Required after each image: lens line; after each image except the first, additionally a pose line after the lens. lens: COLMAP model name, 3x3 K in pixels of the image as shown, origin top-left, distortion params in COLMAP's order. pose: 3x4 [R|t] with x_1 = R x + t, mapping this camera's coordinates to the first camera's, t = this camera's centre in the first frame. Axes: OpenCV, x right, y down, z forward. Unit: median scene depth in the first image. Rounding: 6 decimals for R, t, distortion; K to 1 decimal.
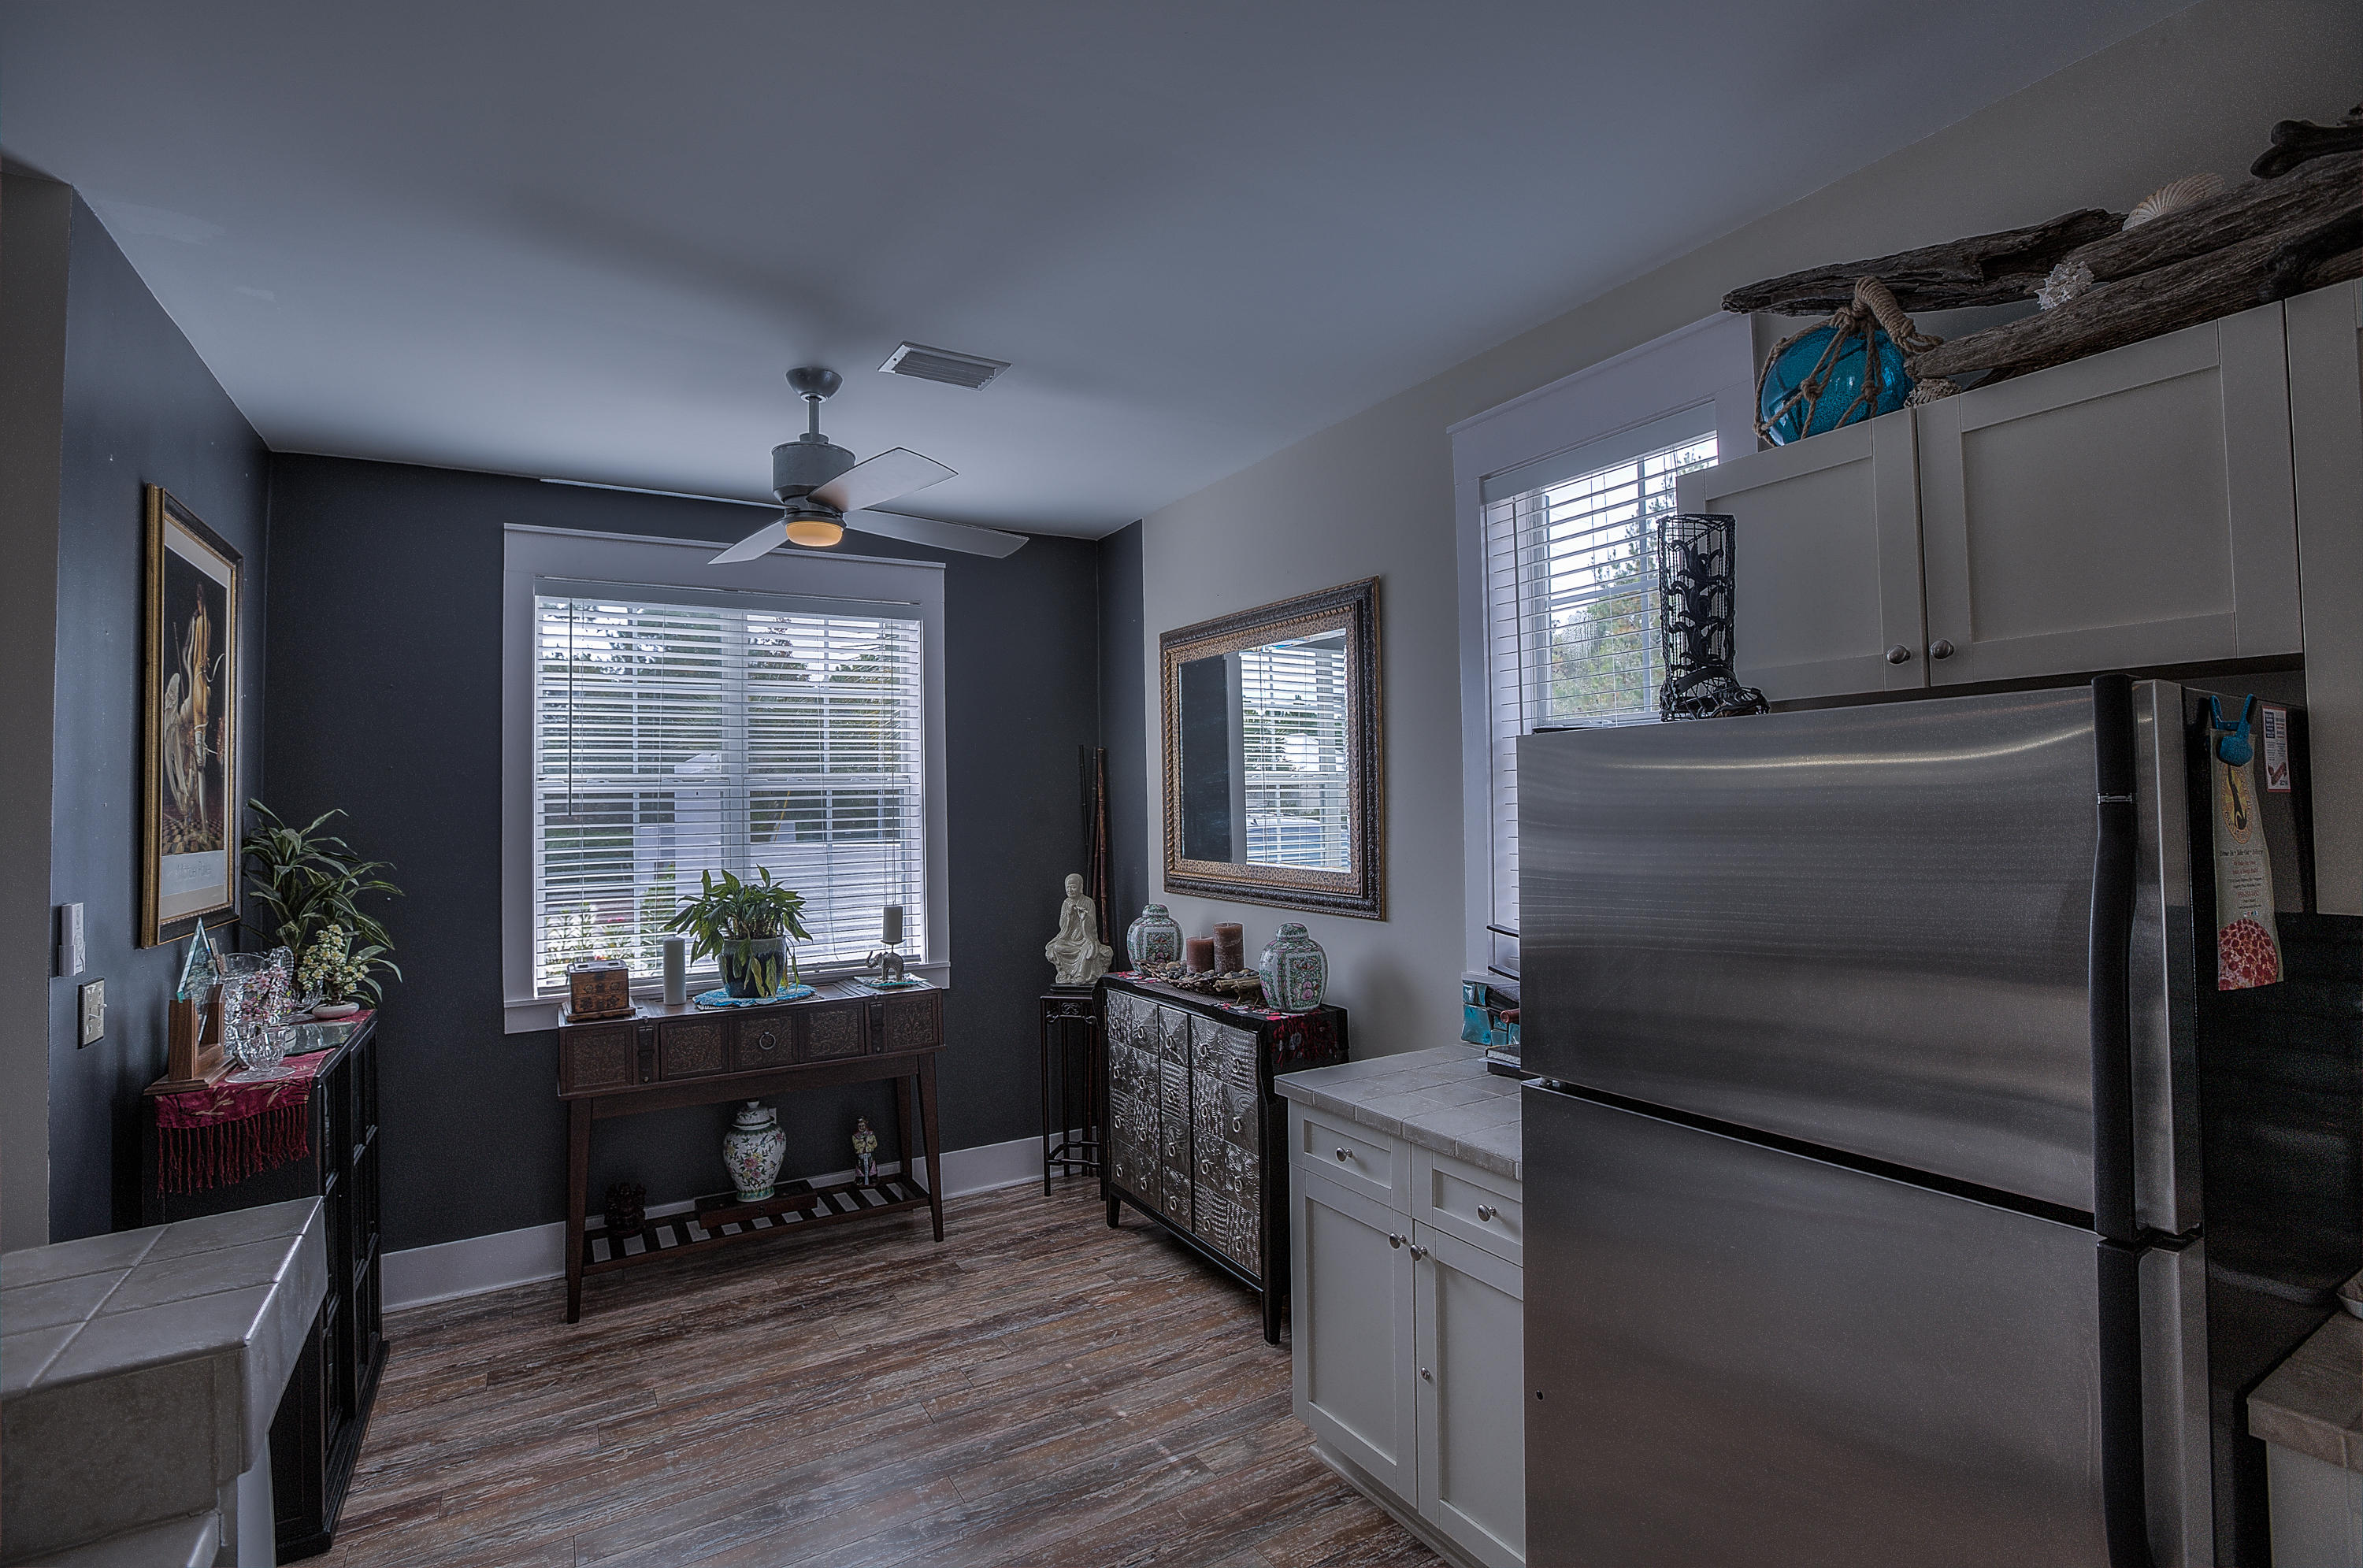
lens RADIAL K [[1091.5, 0, 1163.0], [0, 1091.5, 774.5], [0, 0, 1]] dist [-0.040742, 0.016812]
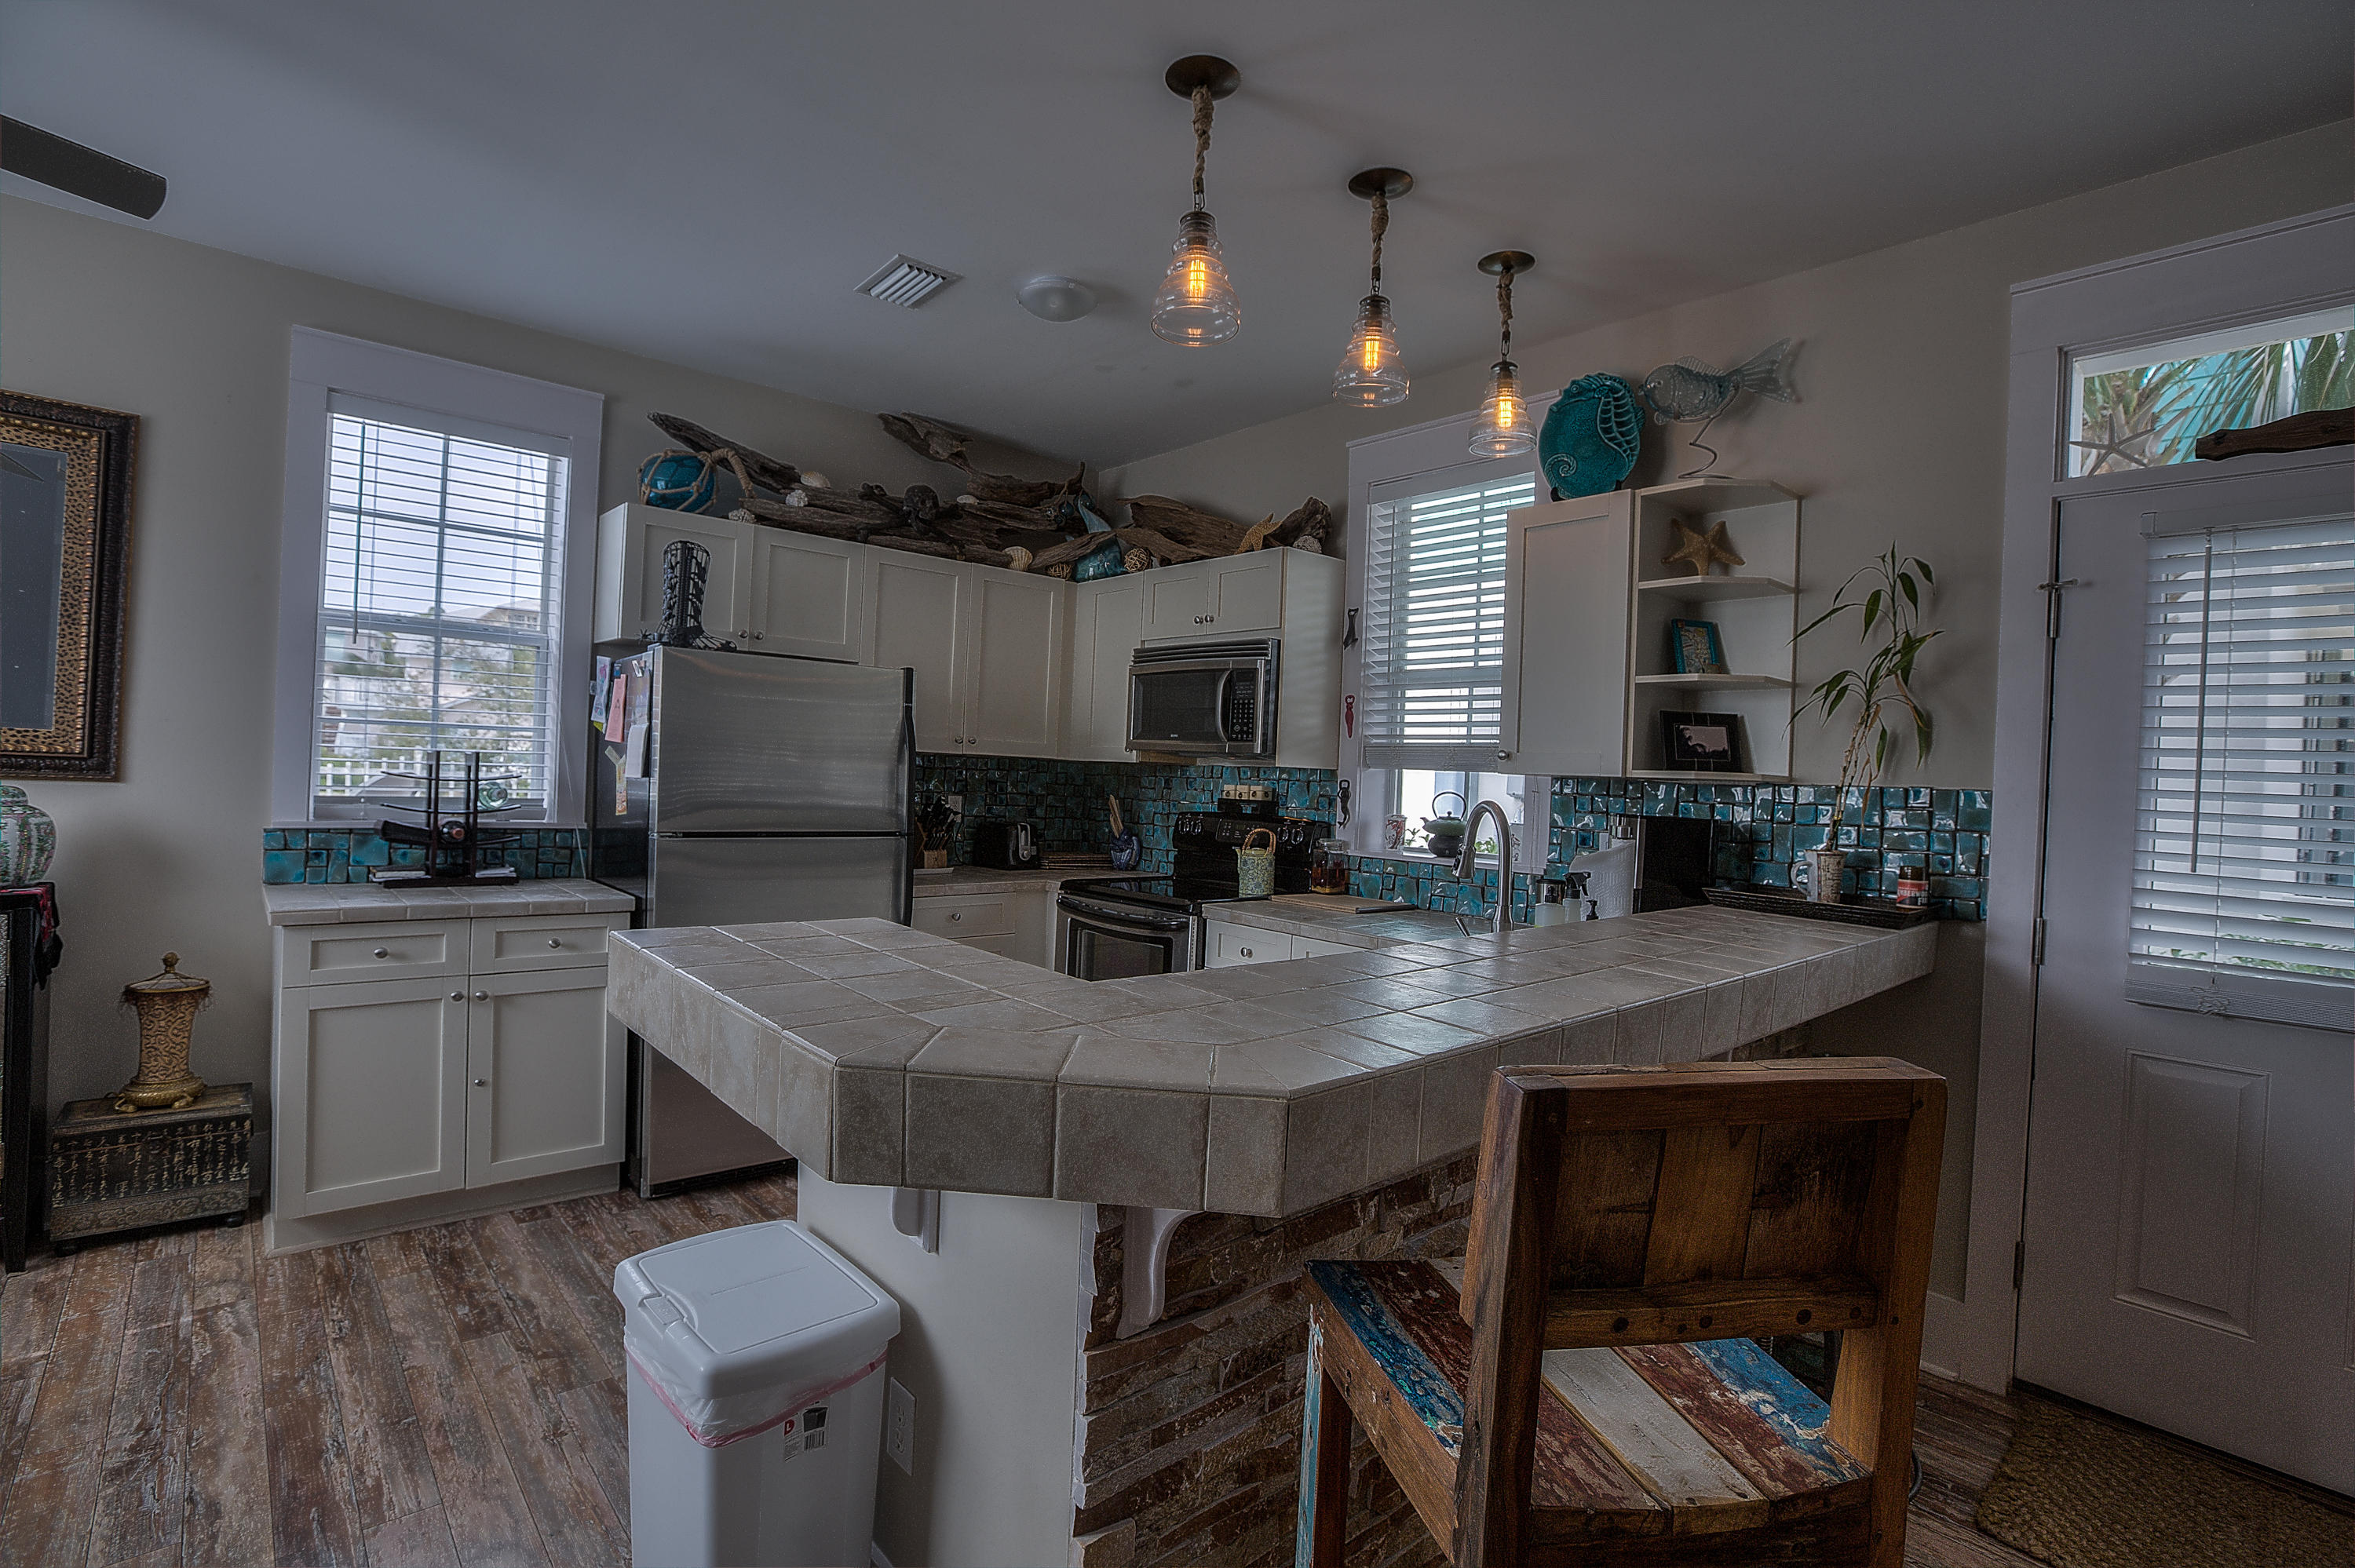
lens RADIAL K [[1117.1, 0, 1177.0], [0, 1117.1, 794.0], [0, 0, 1]] dist [-0.001984, -0.000212]
pose [[-0.186702, -0.002404, 0.982414, -1.167530], [-0.063559, 0.997932, -0.009637, 0.123293], [-0.980358, -0.064240, -0.186469, 0.358013]]
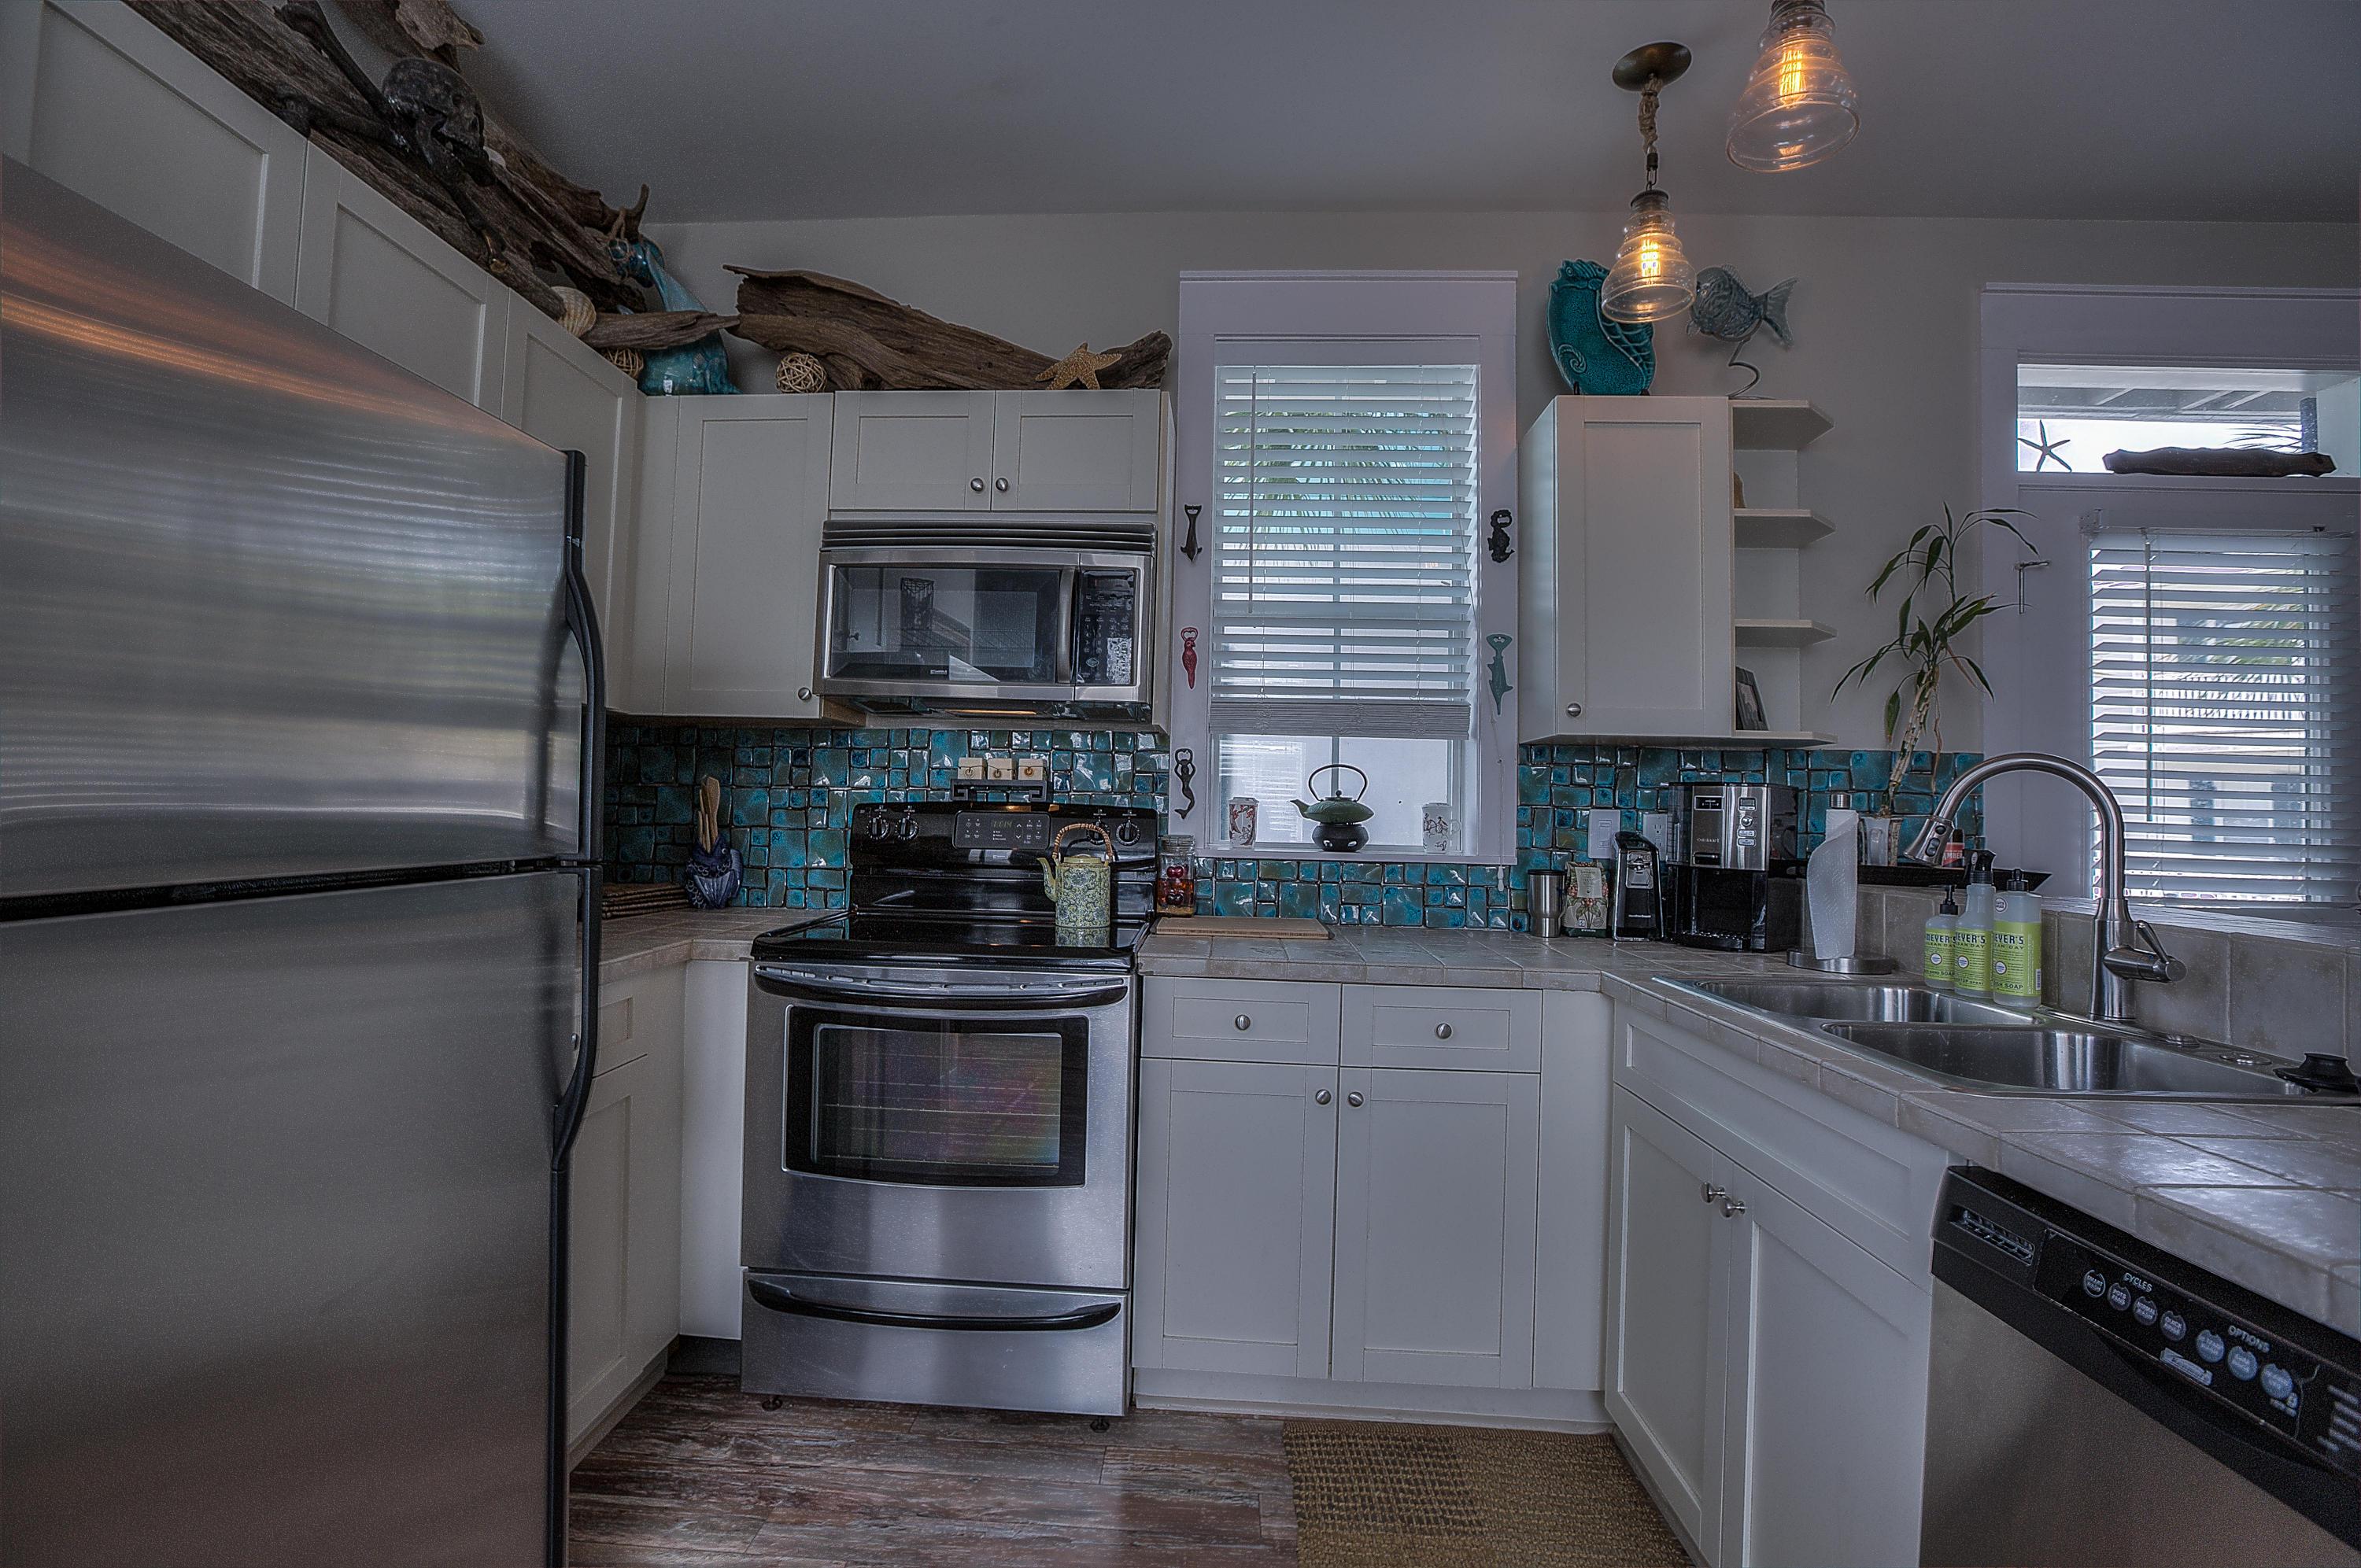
lens RADIAL K [[1090.5, 0, 1162.0], [0, 1090.5, 774.5], [0, 0, 1]] dist [-0.040742, 0.016812]
pose [[-0.826326, 0.016518, 0.562950, -0.210935], [-0.022742, 0.997776, -0.062659, 0.166998], [-0.562733, -0.064579, -0.824112, 0.739002]]
